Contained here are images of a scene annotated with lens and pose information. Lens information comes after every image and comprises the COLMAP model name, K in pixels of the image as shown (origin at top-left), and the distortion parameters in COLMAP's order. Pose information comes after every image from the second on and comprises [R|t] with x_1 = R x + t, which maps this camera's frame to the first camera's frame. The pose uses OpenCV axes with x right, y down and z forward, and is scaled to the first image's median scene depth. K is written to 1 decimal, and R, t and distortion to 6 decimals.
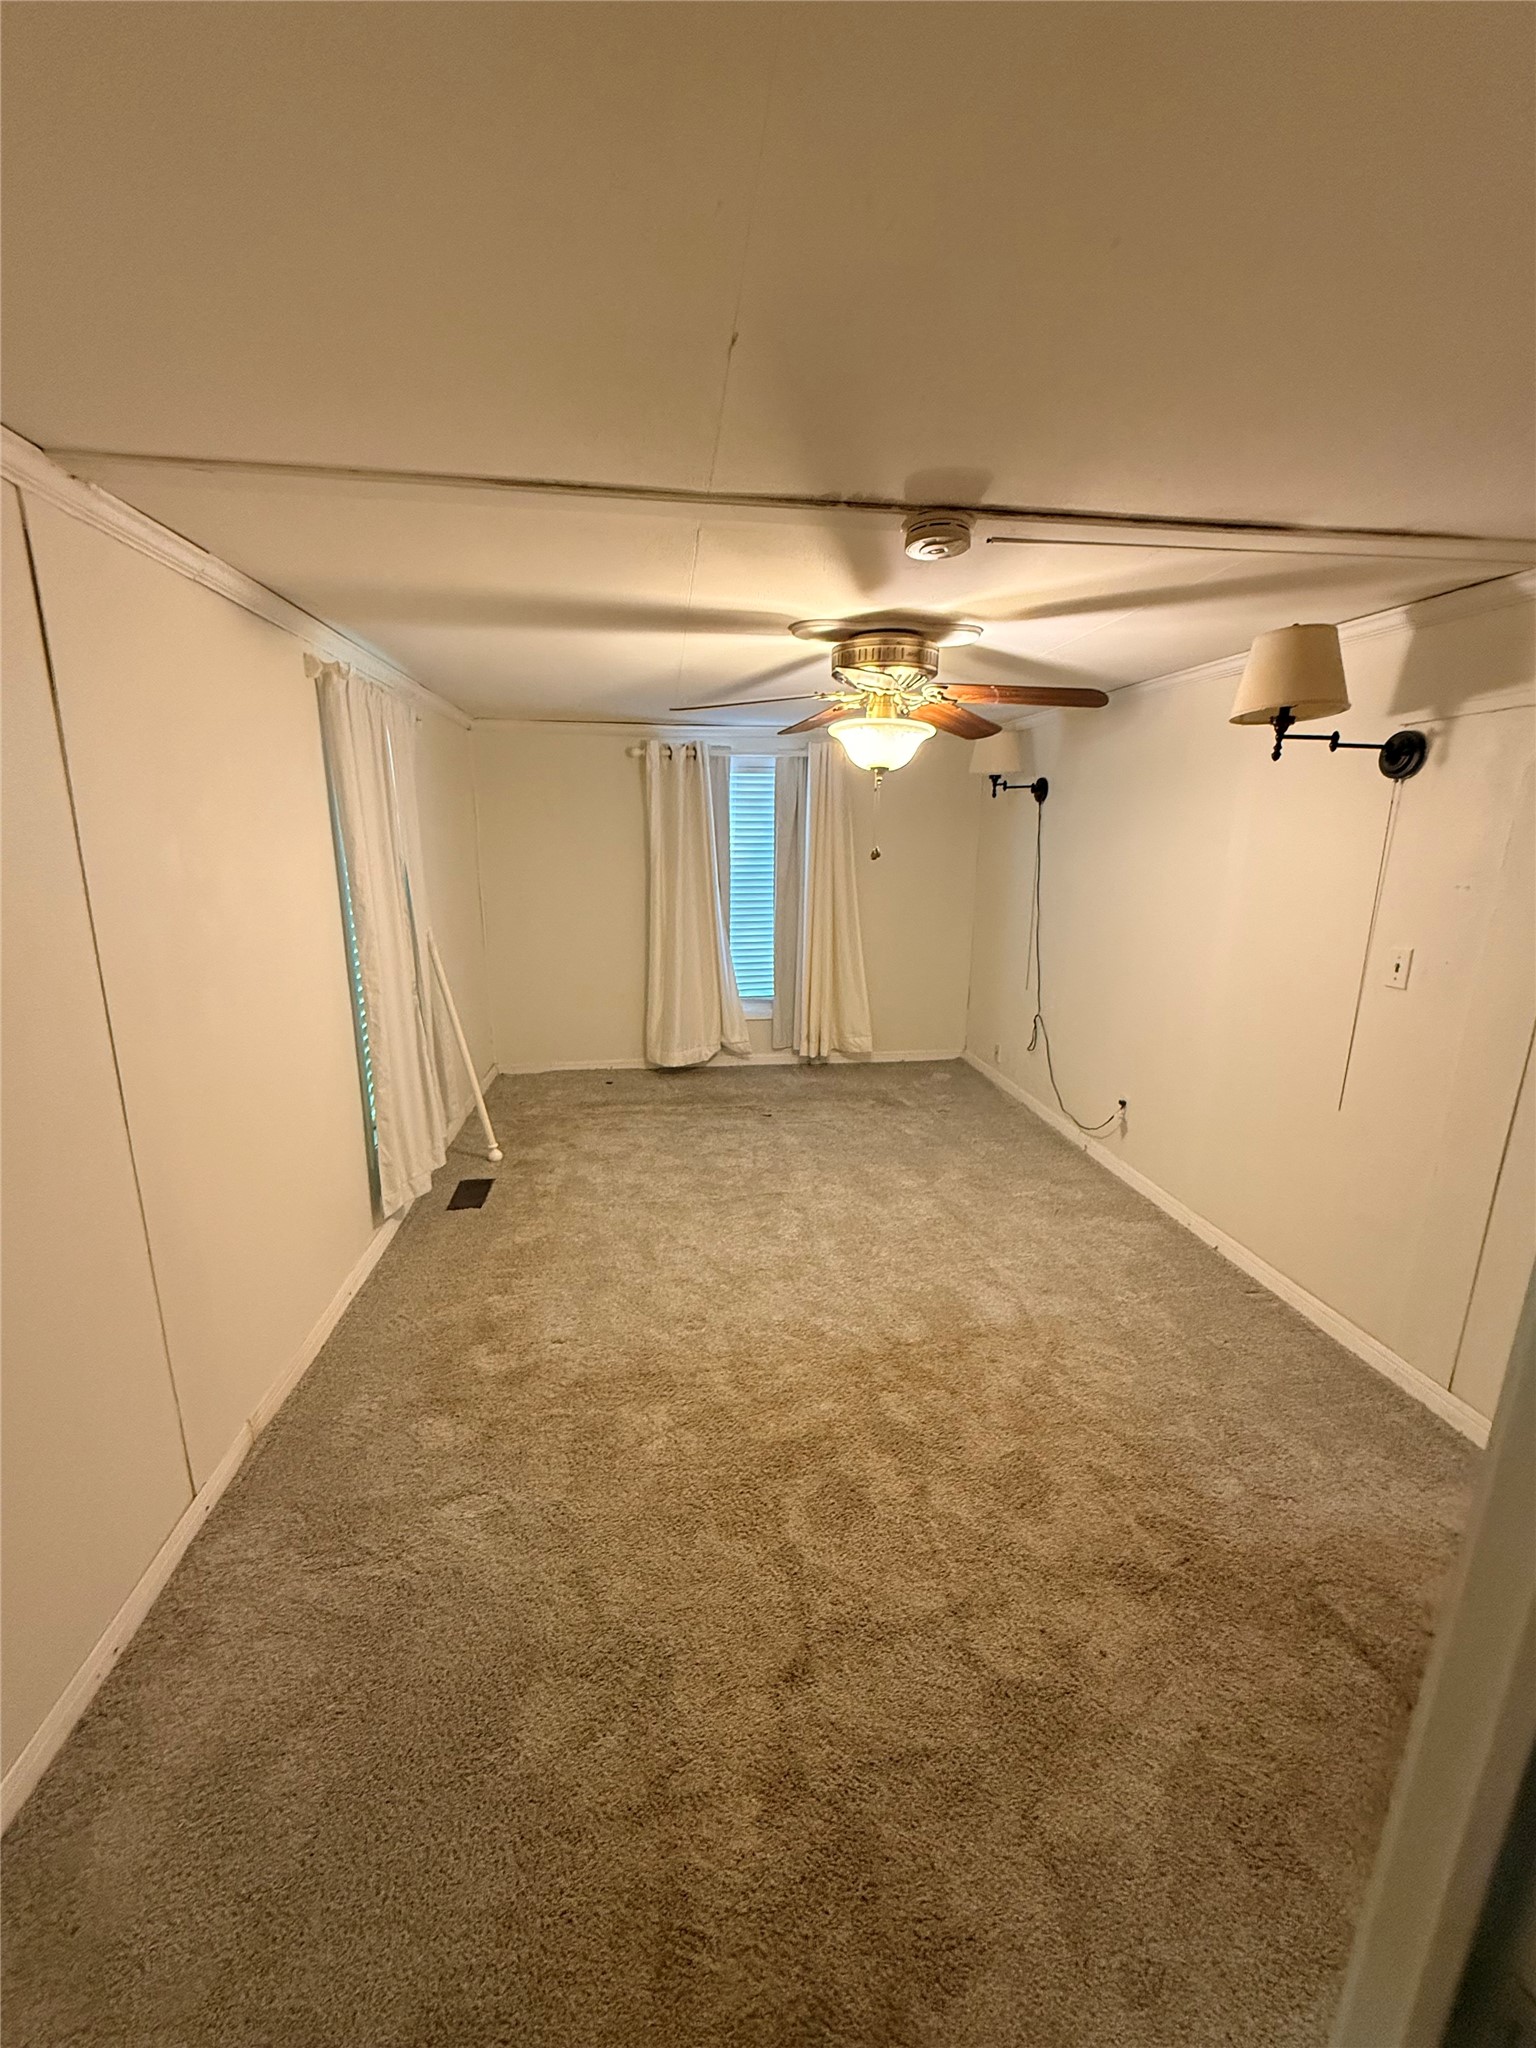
lens RADIAL K [[831.8, 0, 768.1], [0, 831.8, 1029.2], [0, 0, 1]] dist [-0.000435, -0.000157]
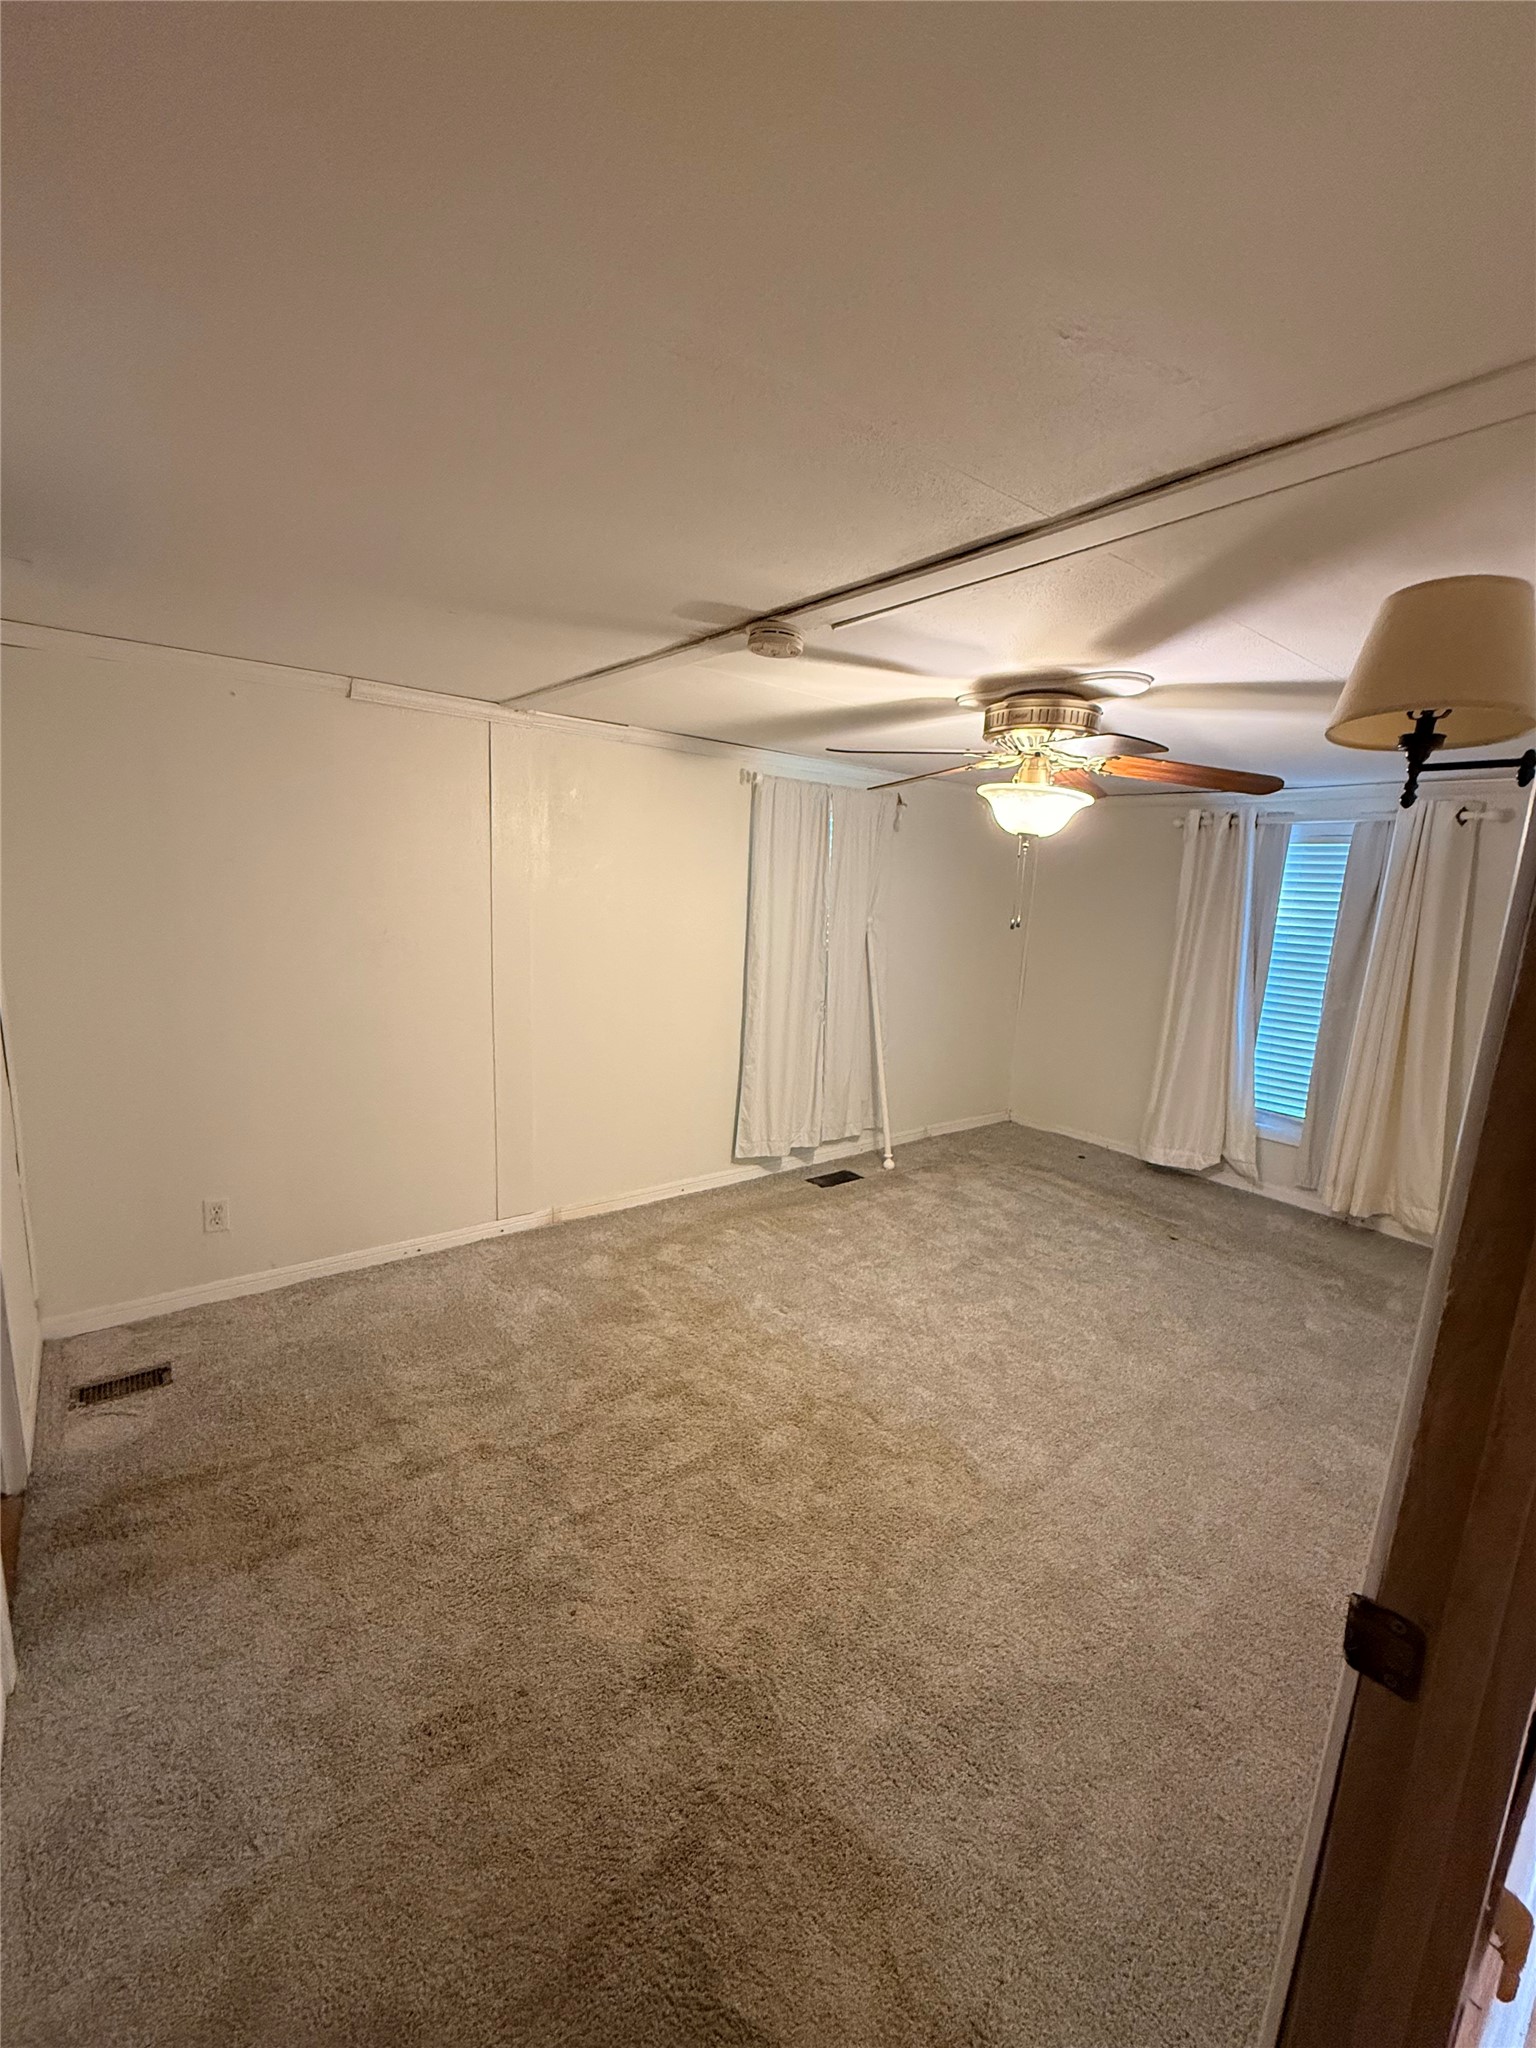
lens RADIAL K [[831.8, 0, 768.1], [0, 831.8, 1029.2], [0, 0, 1]] dist [-0.000435, -0.000157]
pose [[0.514317, 0.173485, -0.839870, 0.568482], [-0.246474, 0.967910, 0.048998, -0.051585], [0.821419, 0.181805, 0.540572, 0.201647]]
